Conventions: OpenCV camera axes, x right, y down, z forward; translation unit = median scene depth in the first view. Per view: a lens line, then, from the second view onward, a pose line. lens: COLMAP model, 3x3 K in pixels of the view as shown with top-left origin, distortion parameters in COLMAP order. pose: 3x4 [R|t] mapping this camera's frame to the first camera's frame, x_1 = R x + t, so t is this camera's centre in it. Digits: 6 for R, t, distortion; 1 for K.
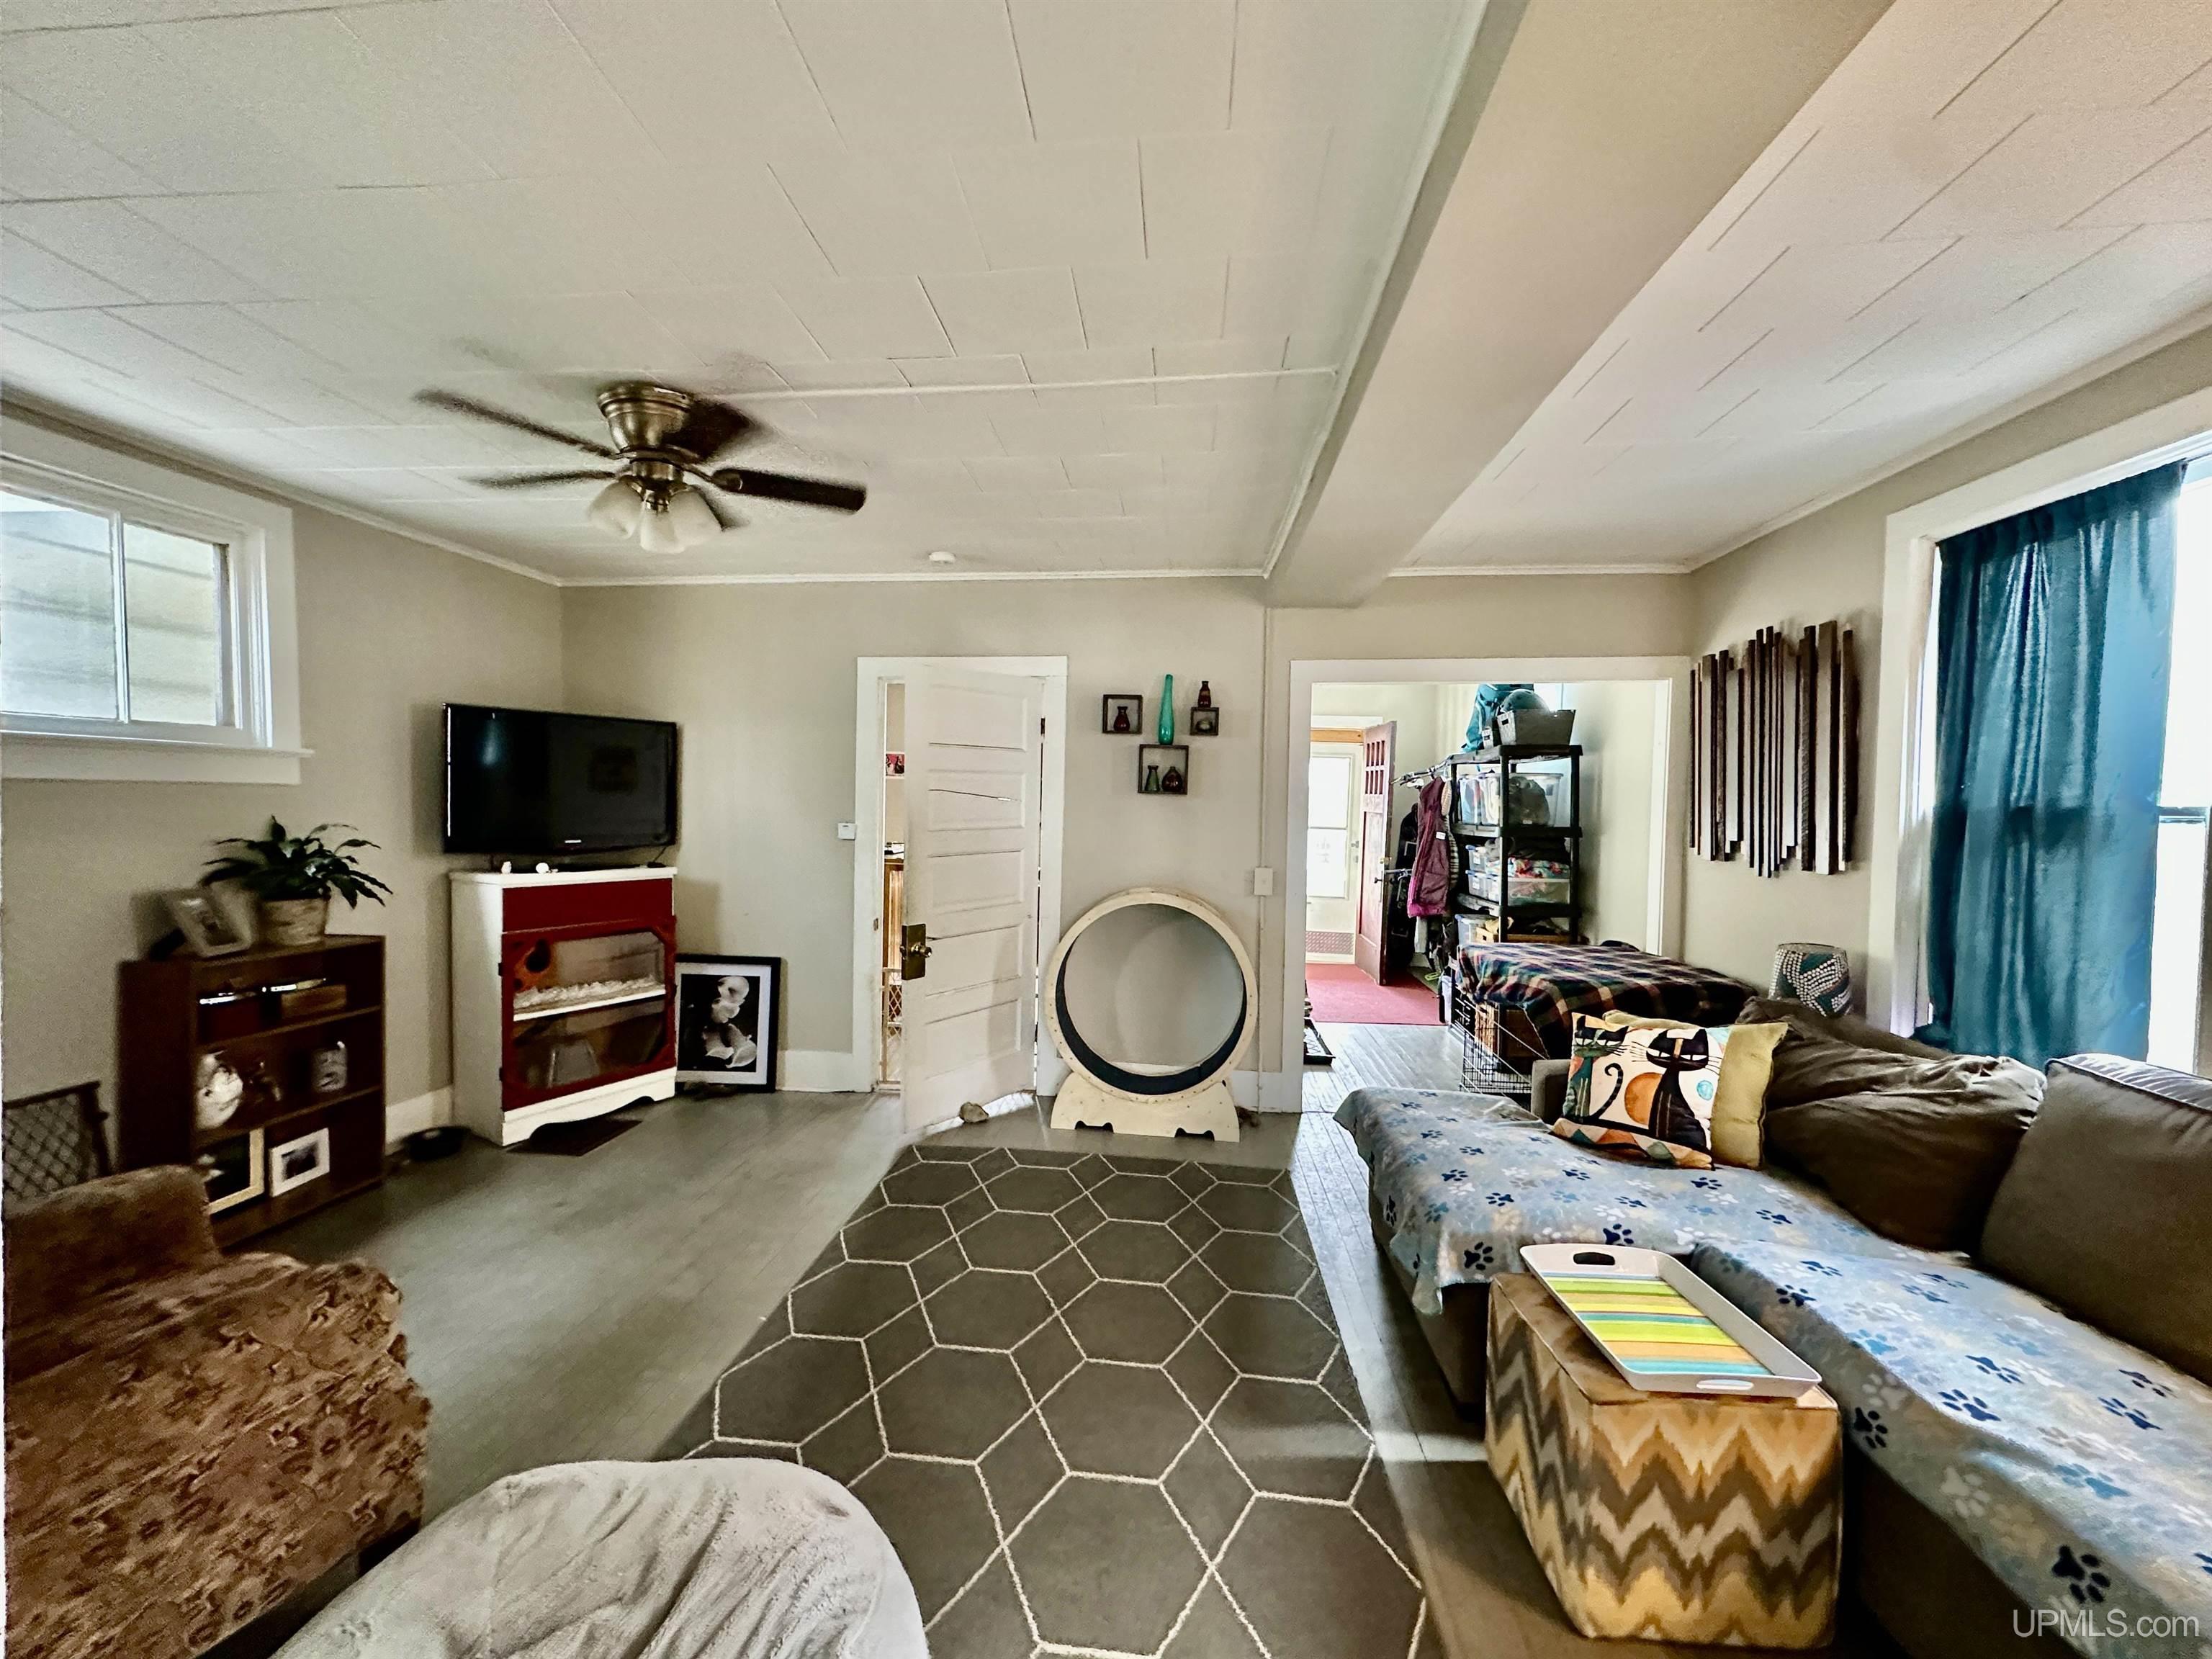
lens RADIAL K [[885.5, 0, 1101.0], [0, 885.5, 833.5], [0, 0, 1]] dist [0.000616, 0.000011]
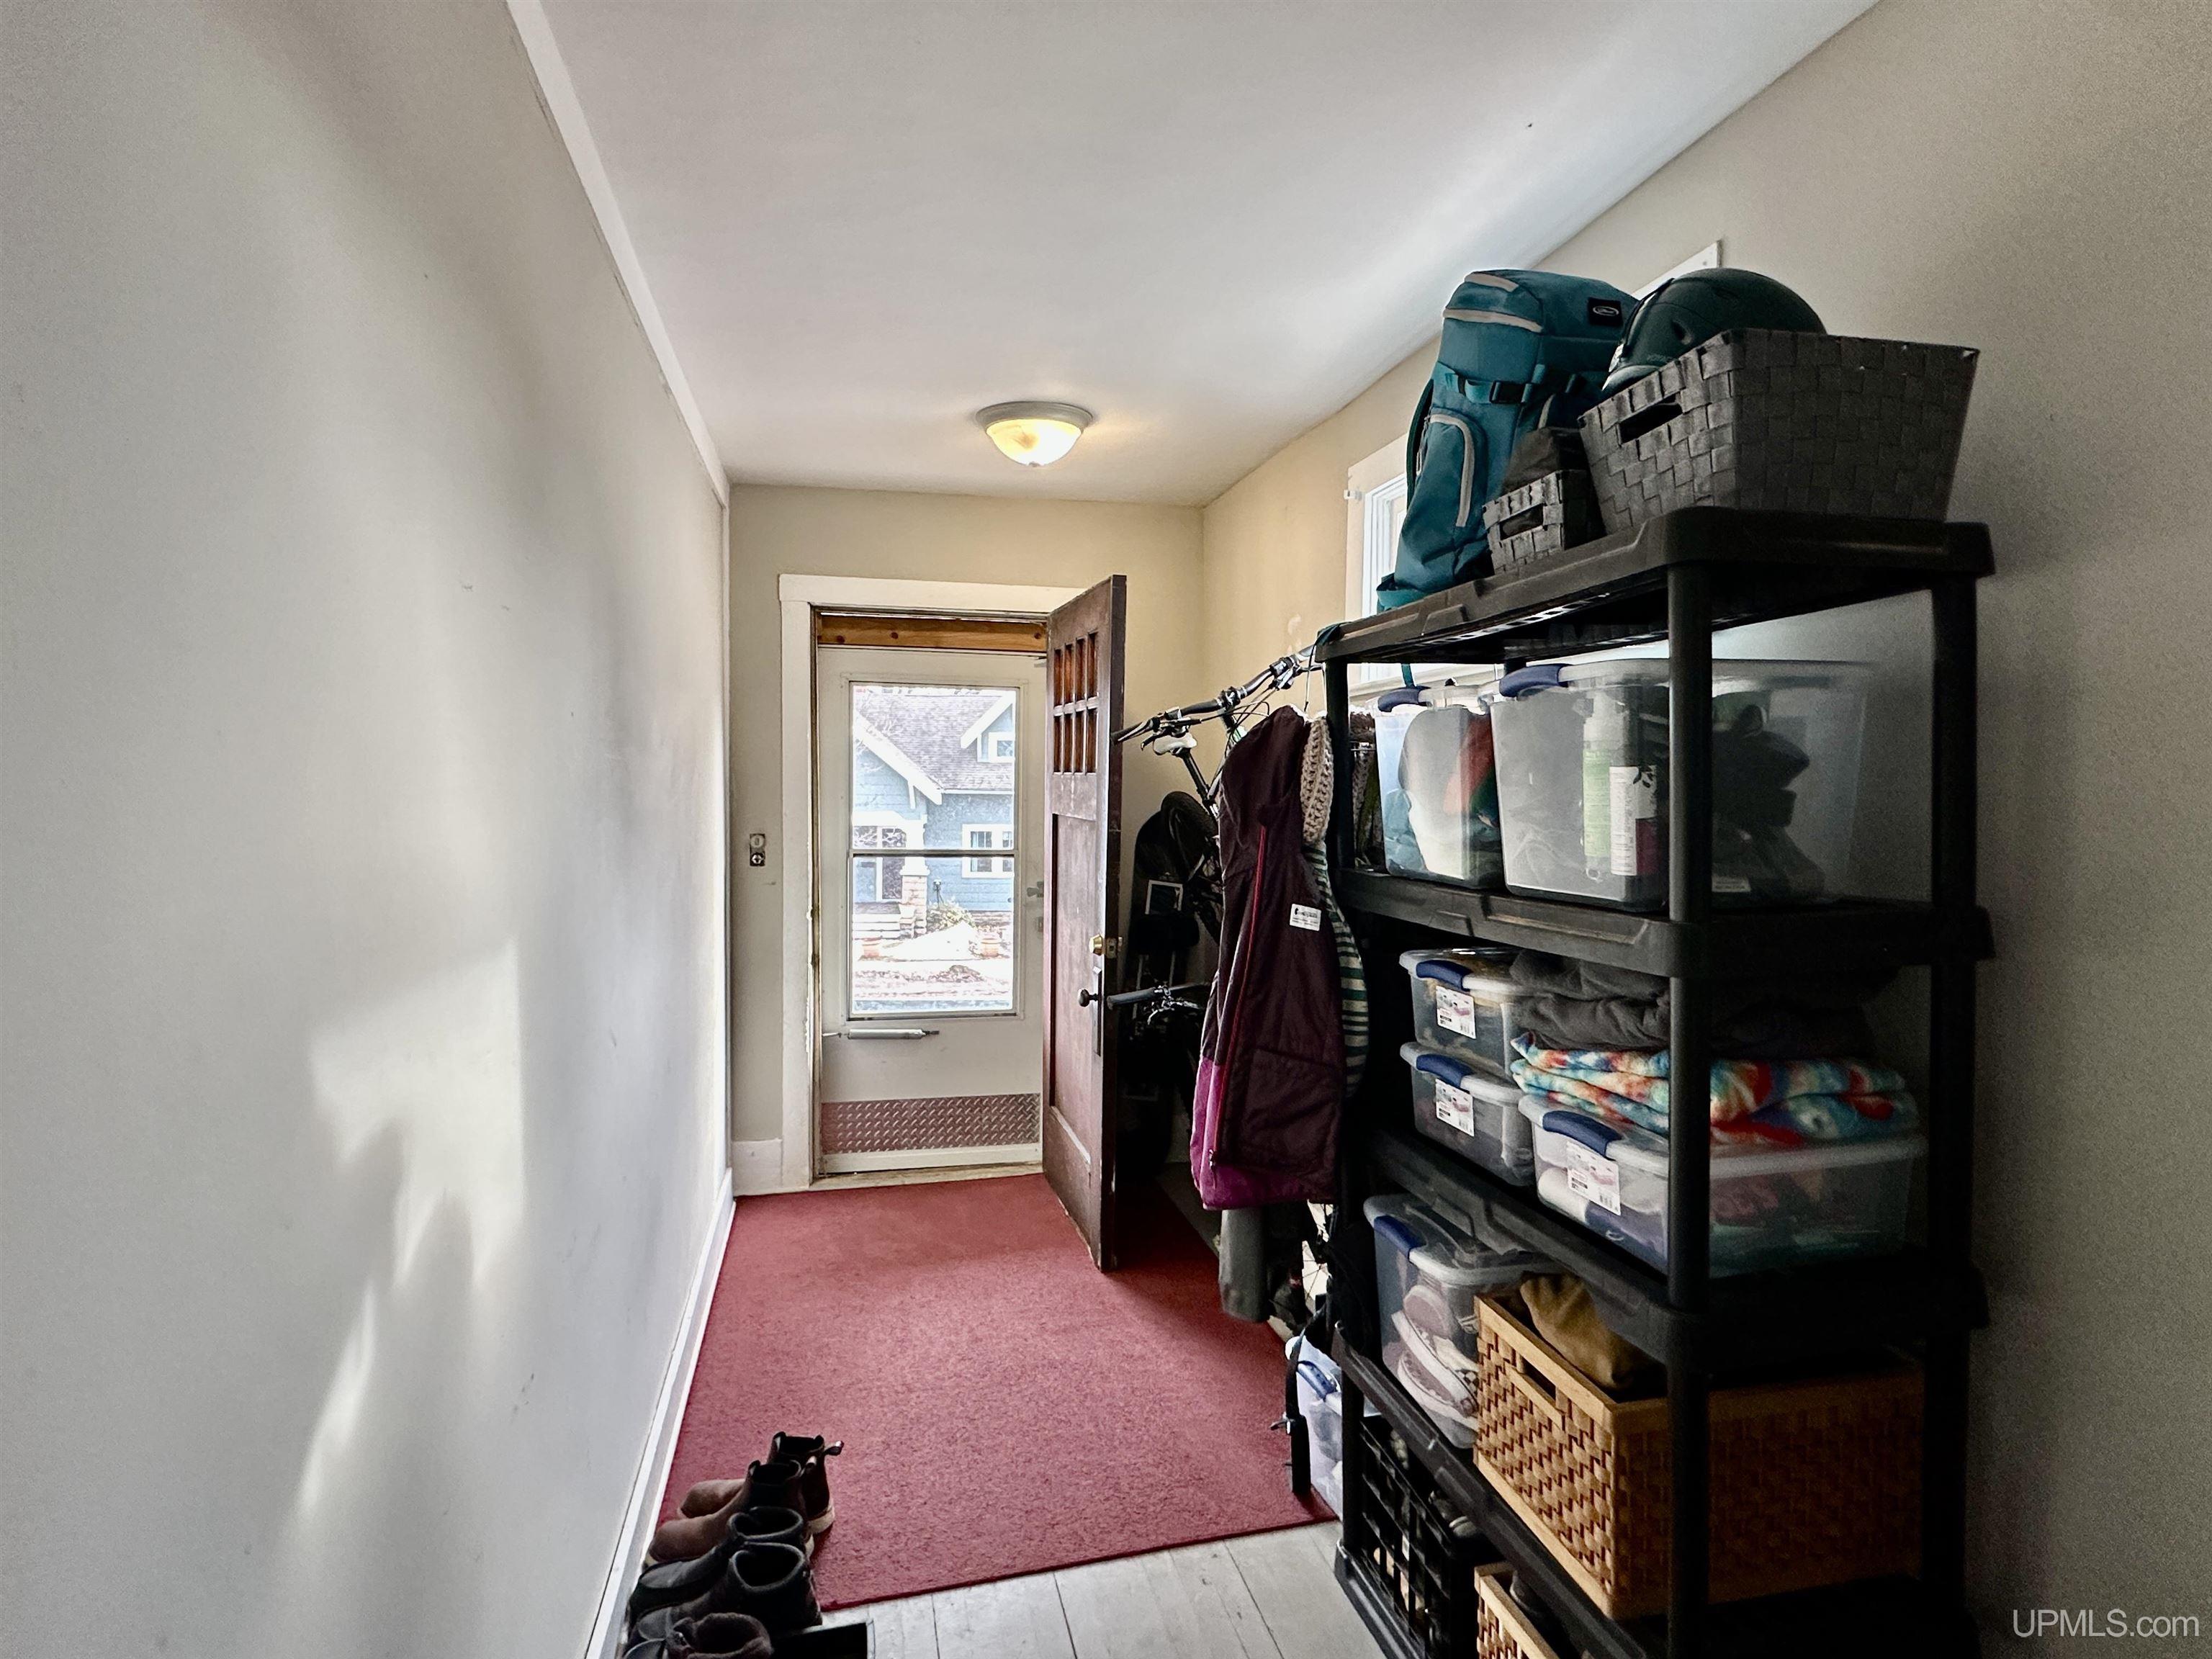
lens RADIAL K [[1106.4, 0, 1103.5], [0, 1106.4, 818.4], [0, 0, 1]] dist [0.000283, 0.000037]
pose [[0.948712, -0.027012, 0.314987, 0.216390], [0.028155, 0.999603, 0.000921, -0.030531], [-0.314887, 0.007995, 0.949096, 0.693279]]
